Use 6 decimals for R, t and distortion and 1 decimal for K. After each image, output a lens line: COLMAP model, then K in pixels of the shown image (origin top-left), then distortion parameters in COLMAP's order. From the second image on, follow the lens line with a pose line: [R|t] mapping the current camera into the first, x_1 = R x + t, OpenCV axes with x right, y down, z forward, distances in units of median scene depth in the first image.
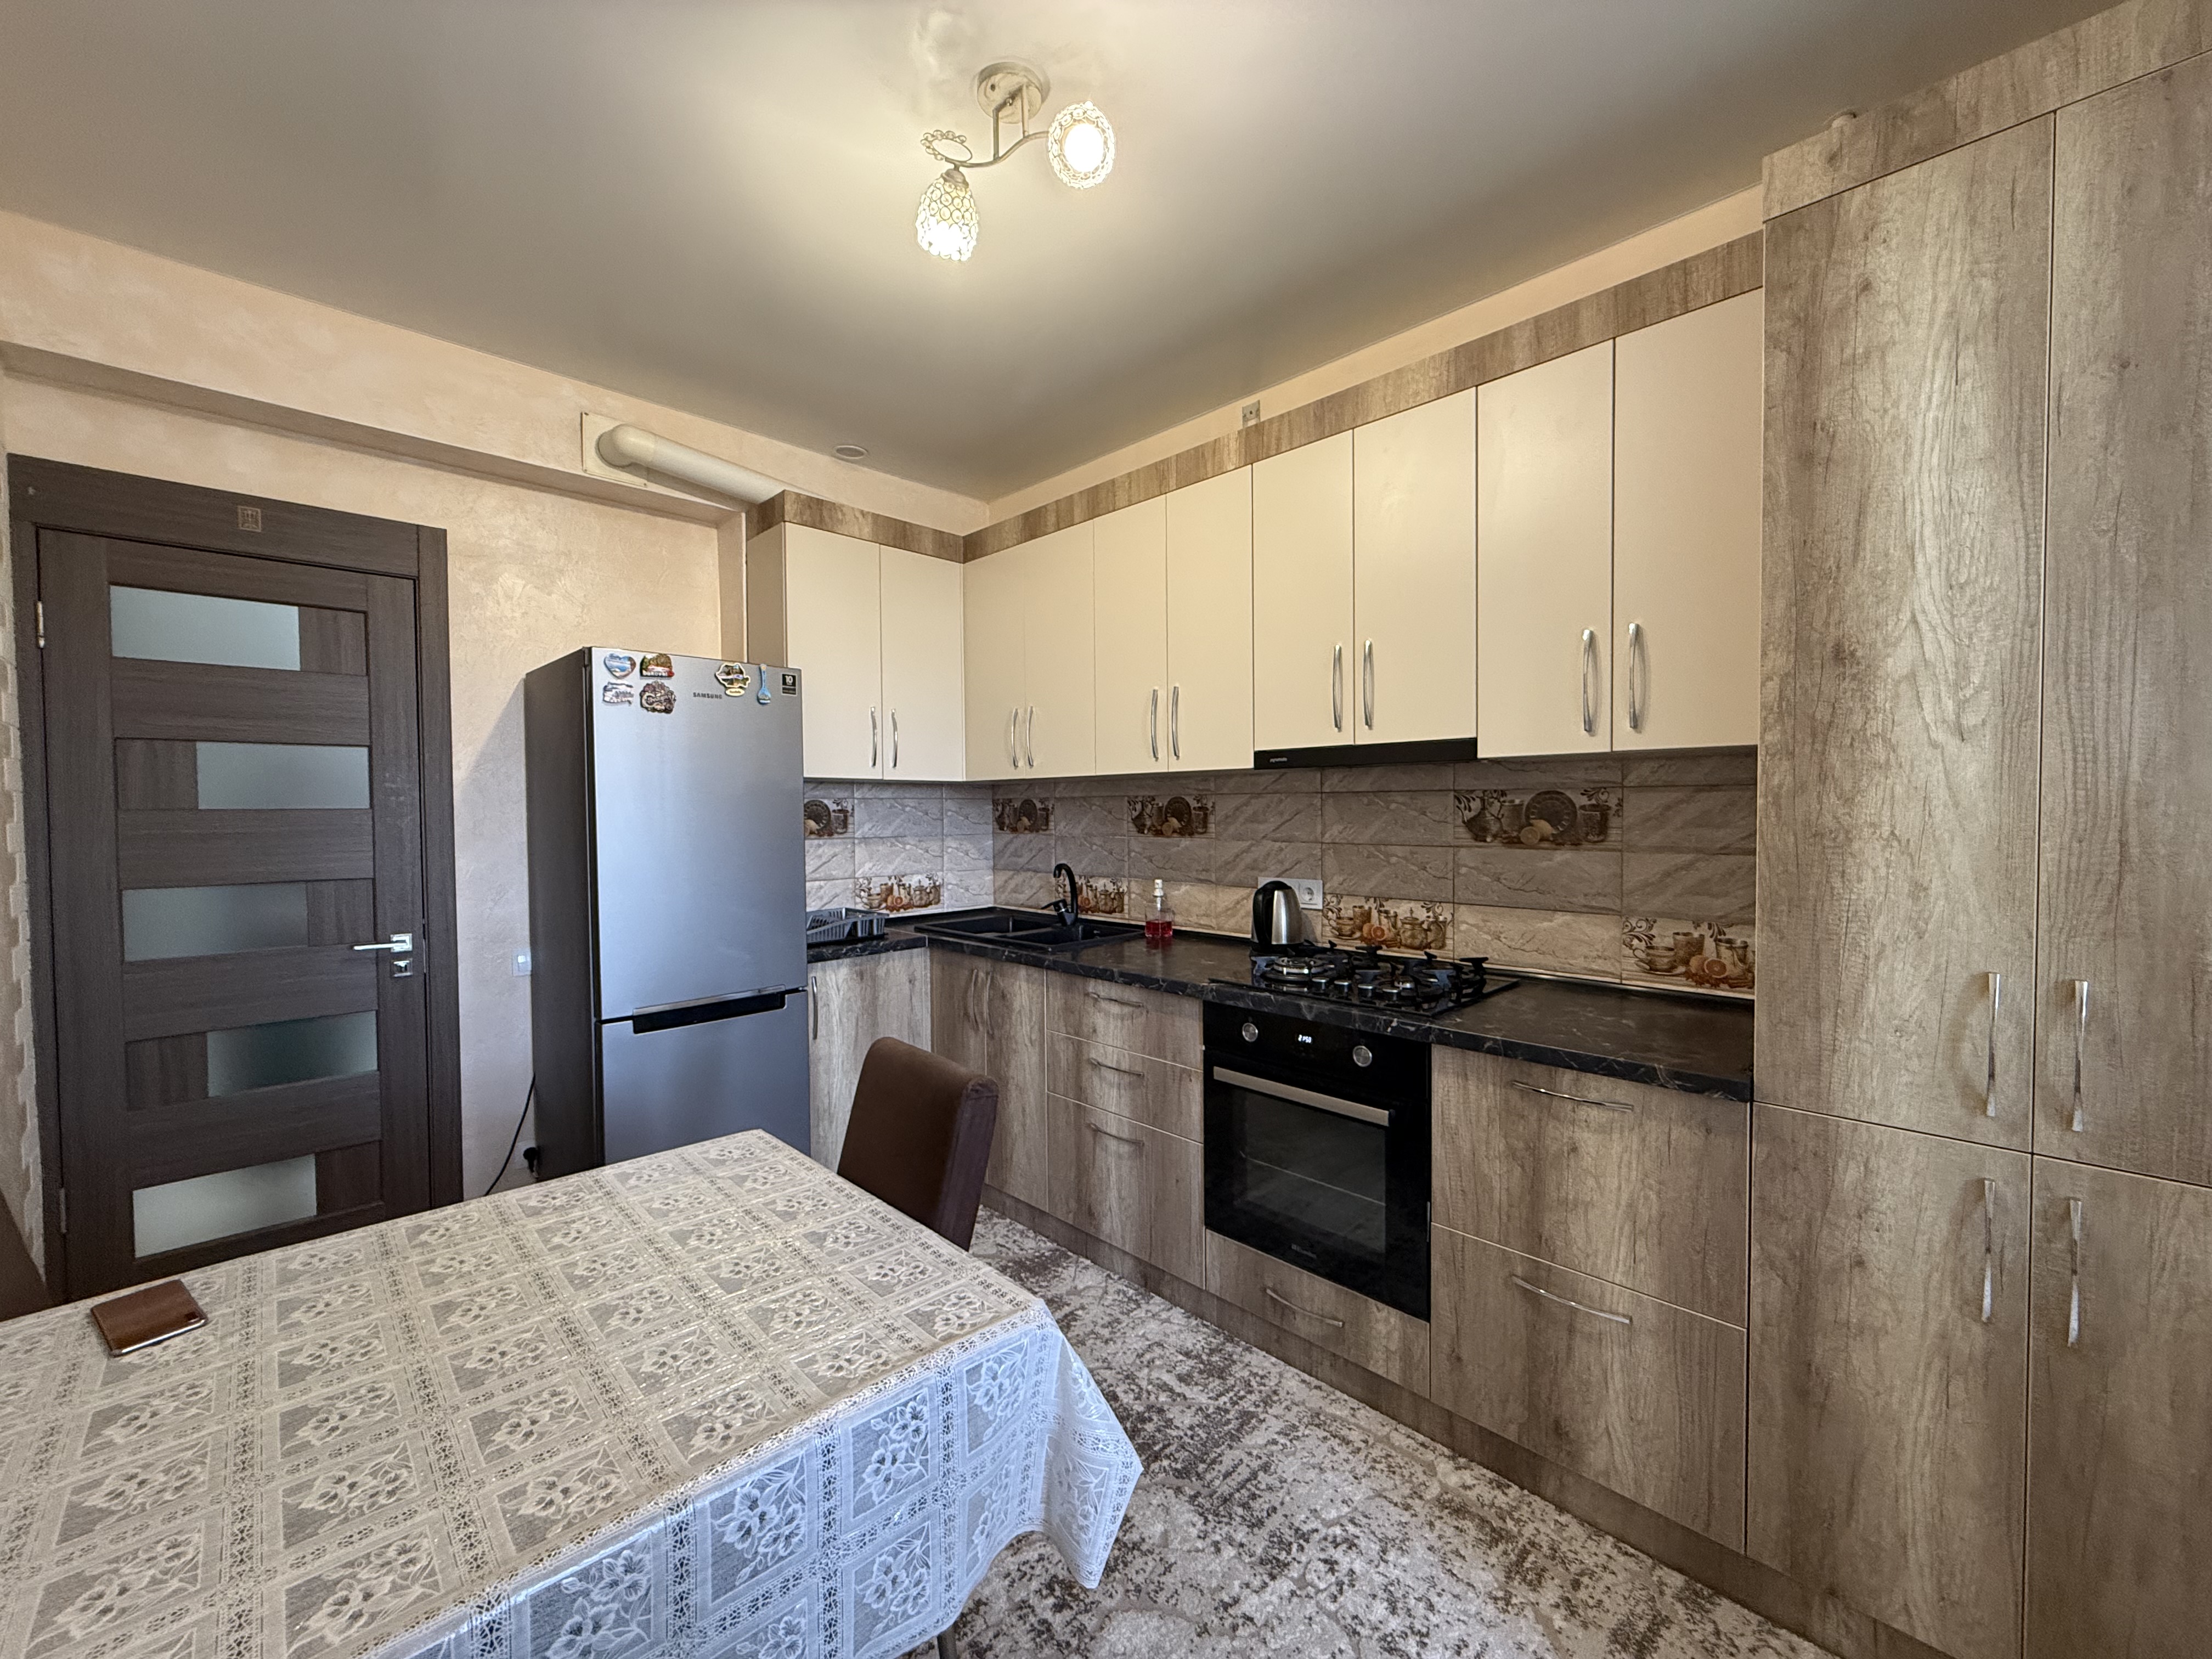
lens RADIAL K [[882.7, 0, 1101.7], [0, 882.7, 826.1], [0, 0, 1]] dist [-0.001652, -0.000256]
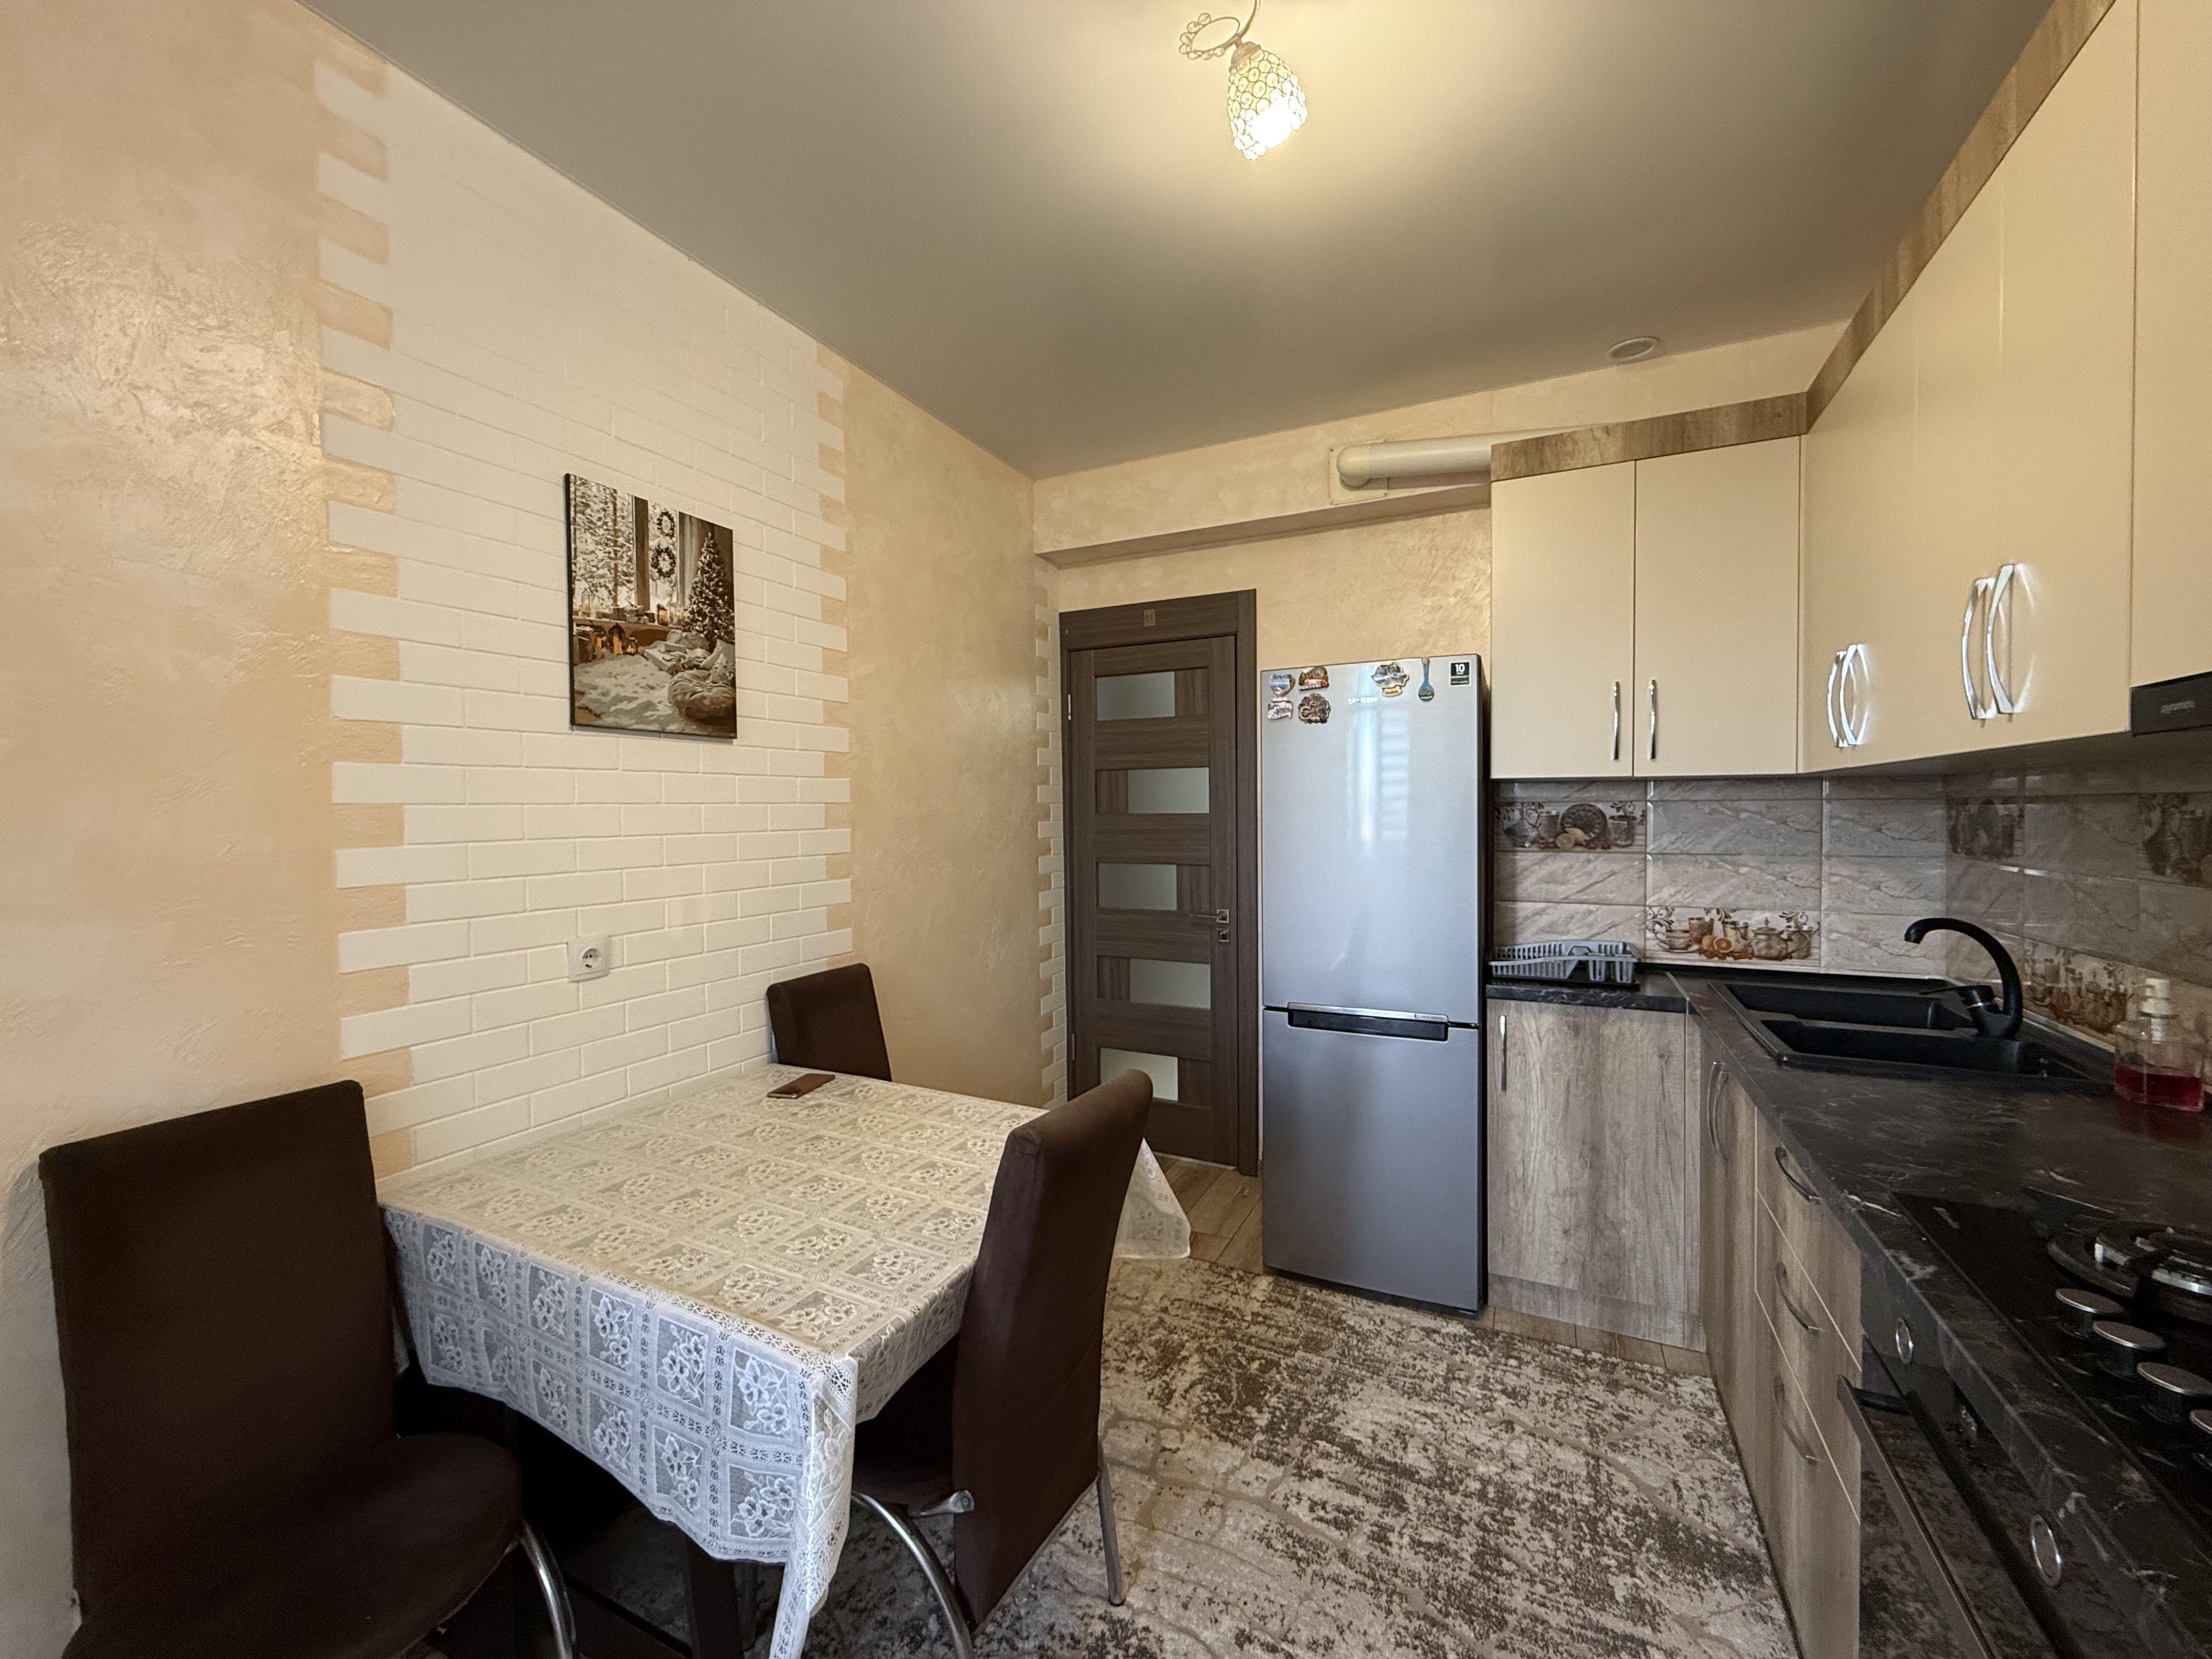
lens RADIAL K [[884.1, 0, 1097.4], [0, 884.1, 826.4], [0, 0, 1]] dist [-0.000704, -0.000289]
pose [[0.322451, 0.021707, -0.946337, 0.336682], [-0.015053, 0.999728, 0.017802, -0.018760], [0.946466, 0.008505, 0.322690, 0.354633]]
